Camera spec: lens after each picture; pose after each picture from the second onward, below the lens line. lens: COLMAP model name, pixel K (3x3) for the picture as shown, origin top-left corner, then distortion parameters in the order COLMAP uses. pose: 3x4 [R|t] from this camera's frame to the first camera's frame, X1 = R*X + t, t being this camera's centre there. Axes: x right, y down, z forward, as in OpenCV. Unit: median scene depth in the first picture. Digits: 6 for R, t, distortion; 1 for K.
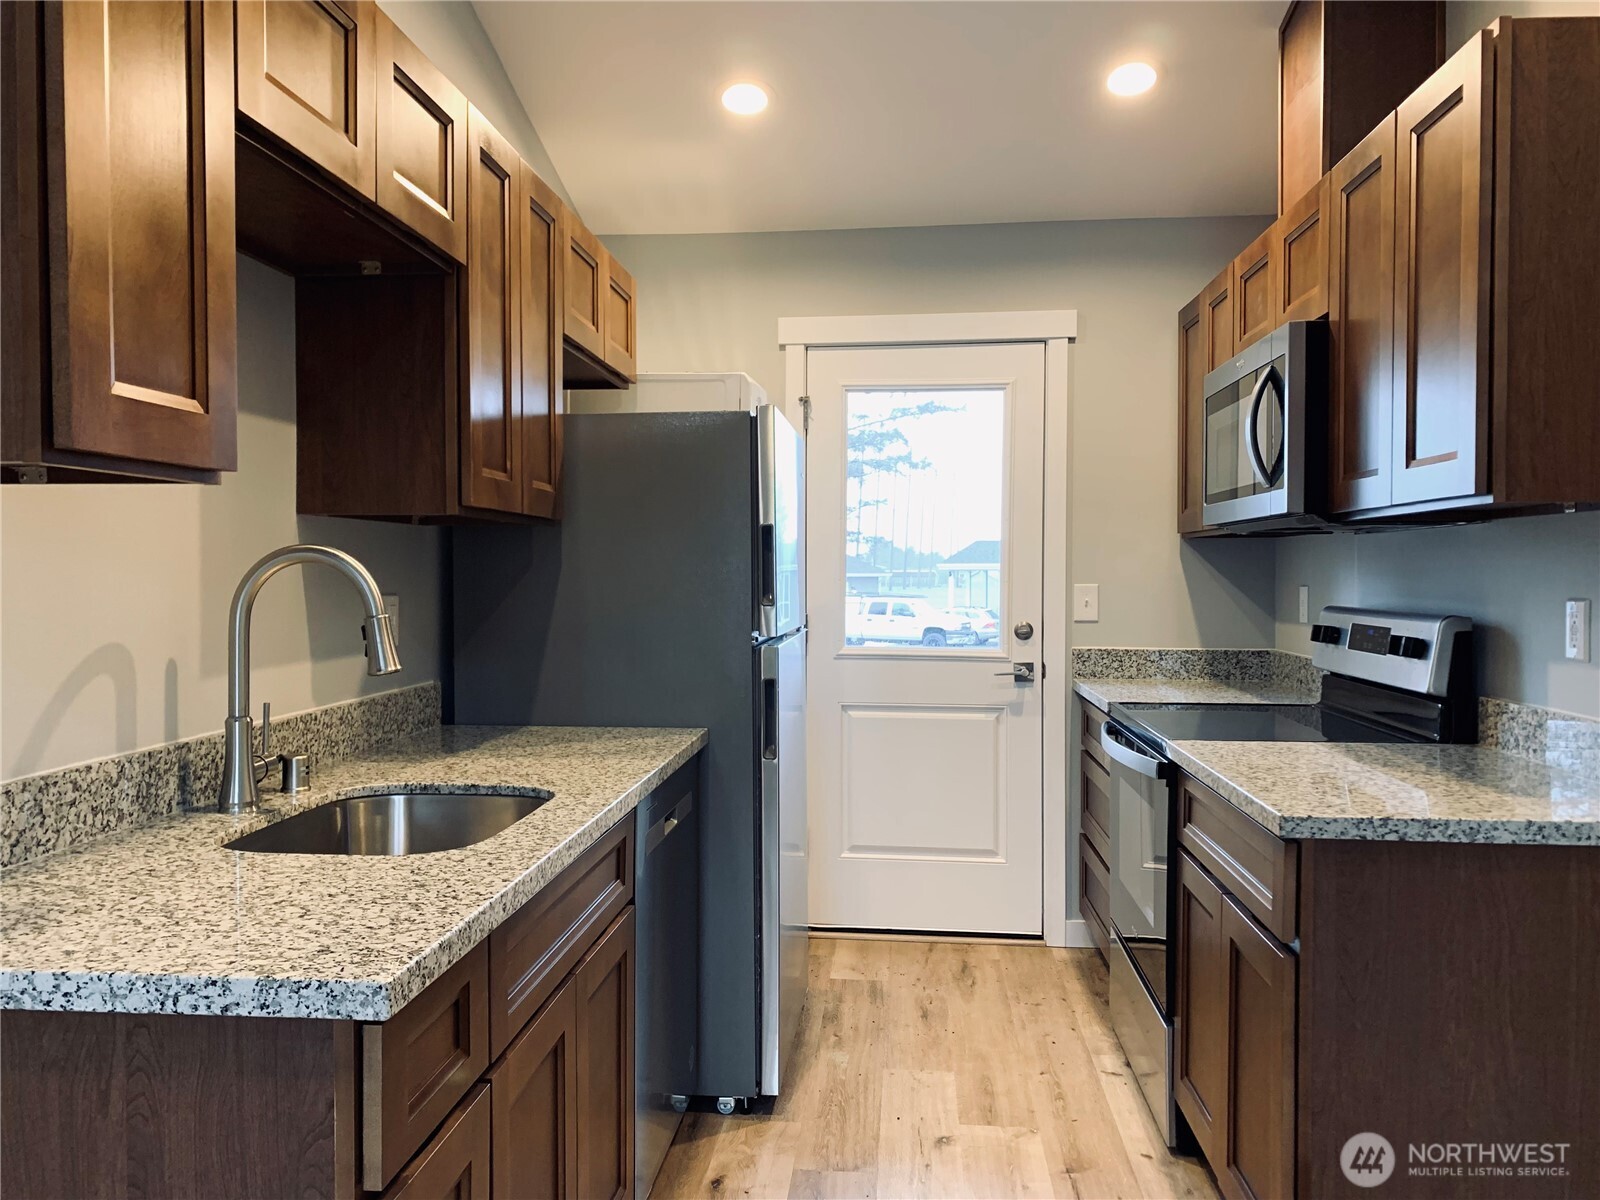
lens RADIAL K [[1229.9, 0, 801.8], [0, 1229.9, 623.4], [0, 0, 1]] dist [-0.015926, -0.000998]
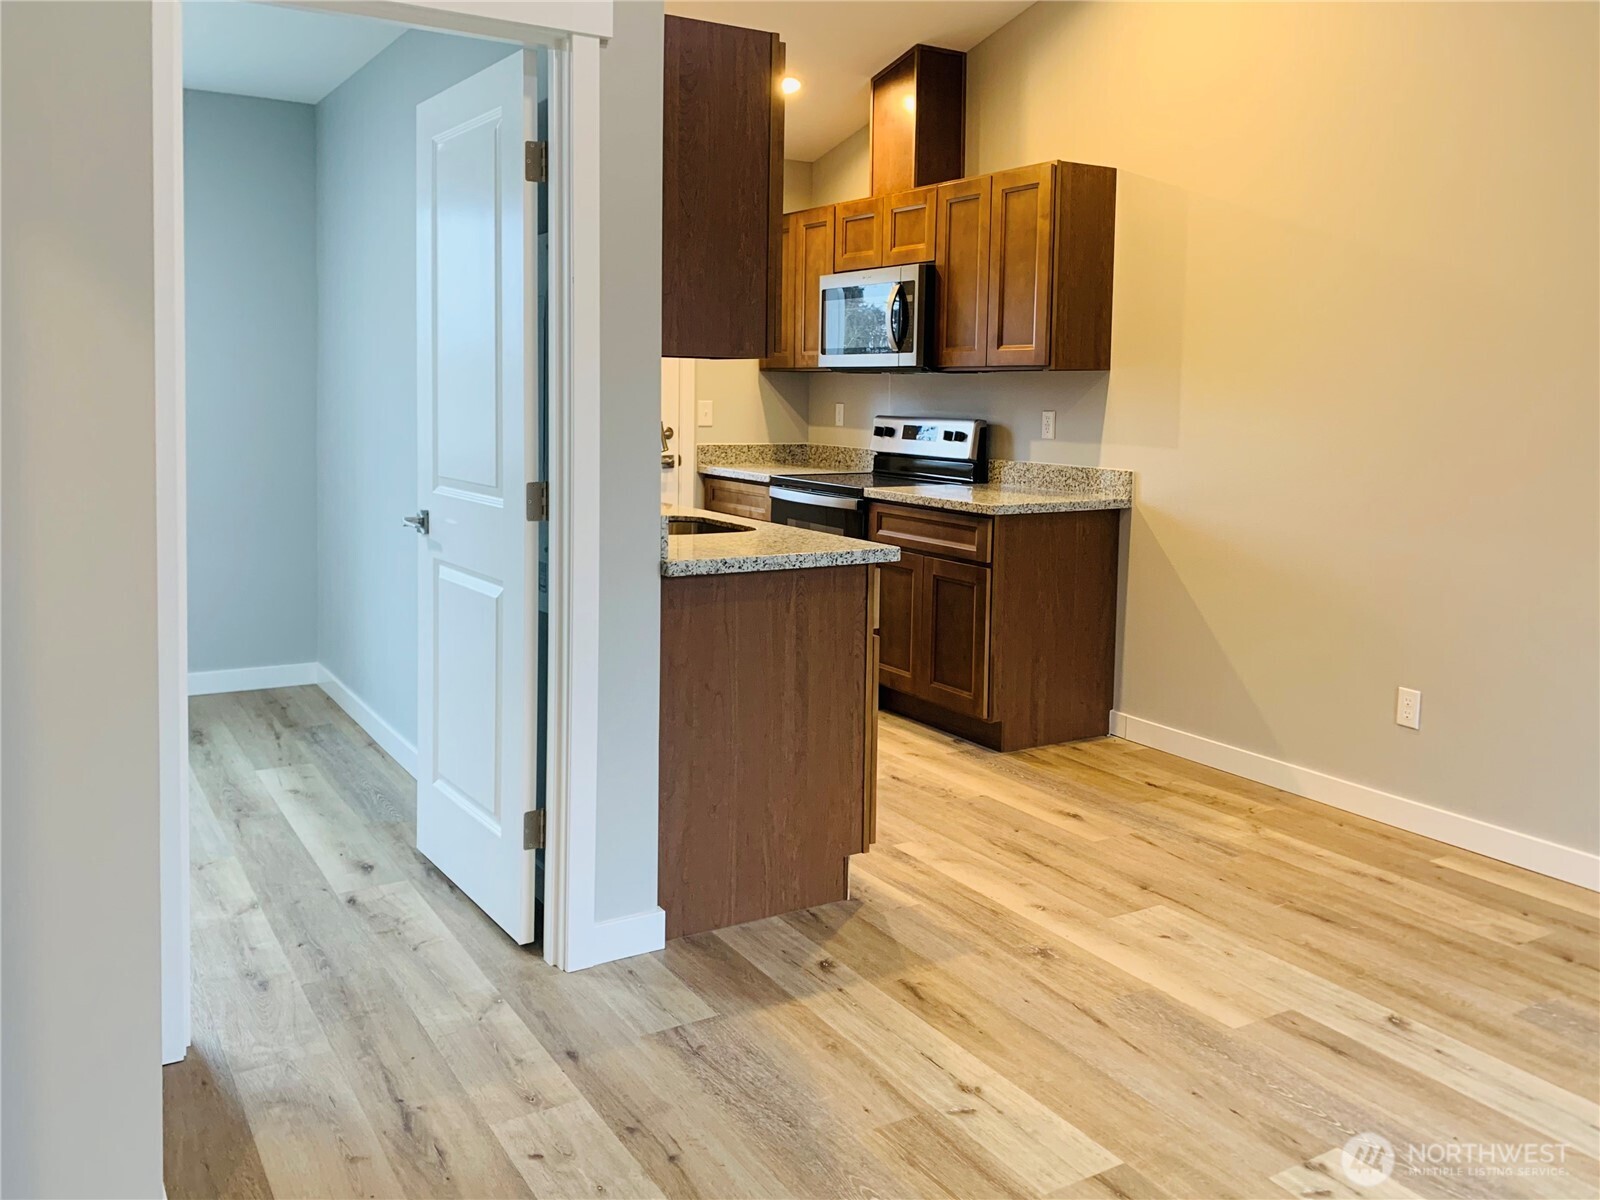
lens RADIAL K [[1289.4, 0, 797.7], [0, 1289.4, 557.4], [0, 0, 1]] dist [0.139312, -0.501926]
pose [[0.805420, -0.067198, 0.588883, -1.097381], [0.011496, 0.995136, 0.097833, 0.008198], [-0.592593, -0.072027, 0.802275, -0.610831]]
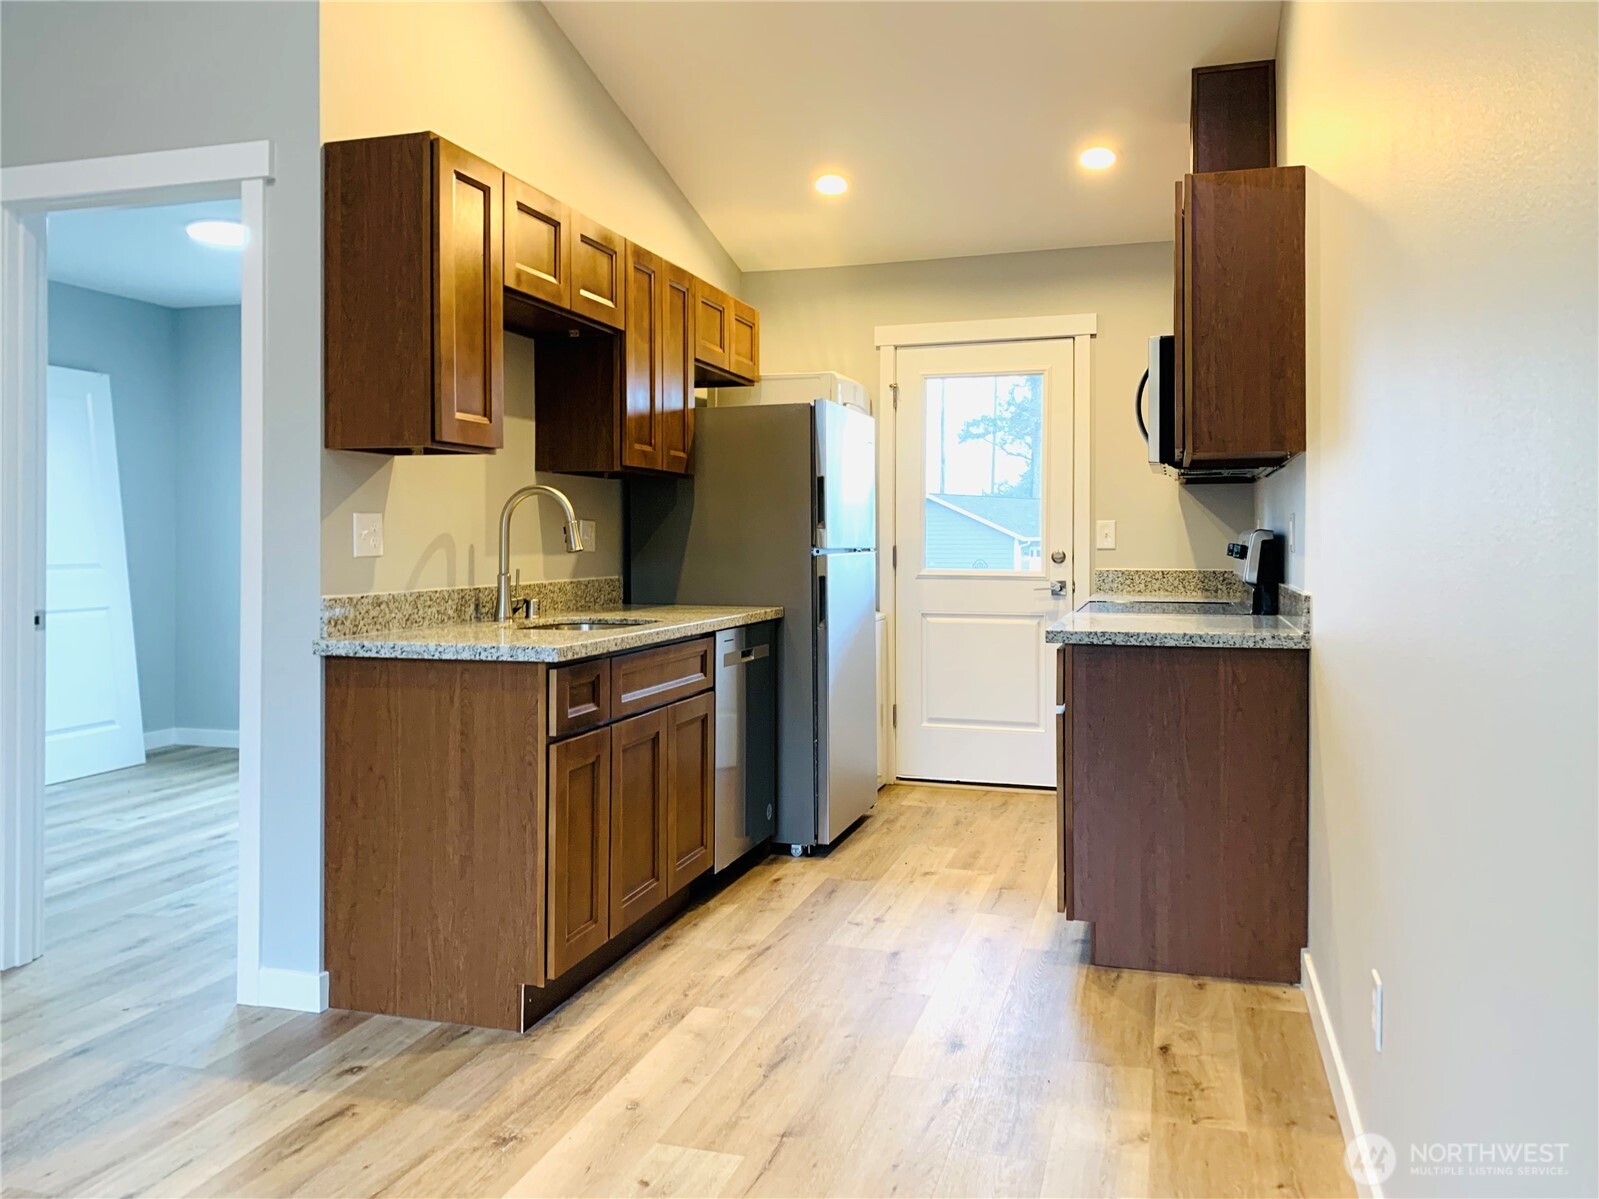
lens RADIAL K [[1275.6, 0, 799.5], [0, 1275.6, 599.5], [0, 0, 1]] dist [0.010709, -0.004384]
pose [[0.979243, 0.005893, -0.202602, 0.333510], [-0.005048, 0.999976, 0.004685, 0.084461], [0.202625, -0.003565, 0.979250, -0.721504]]
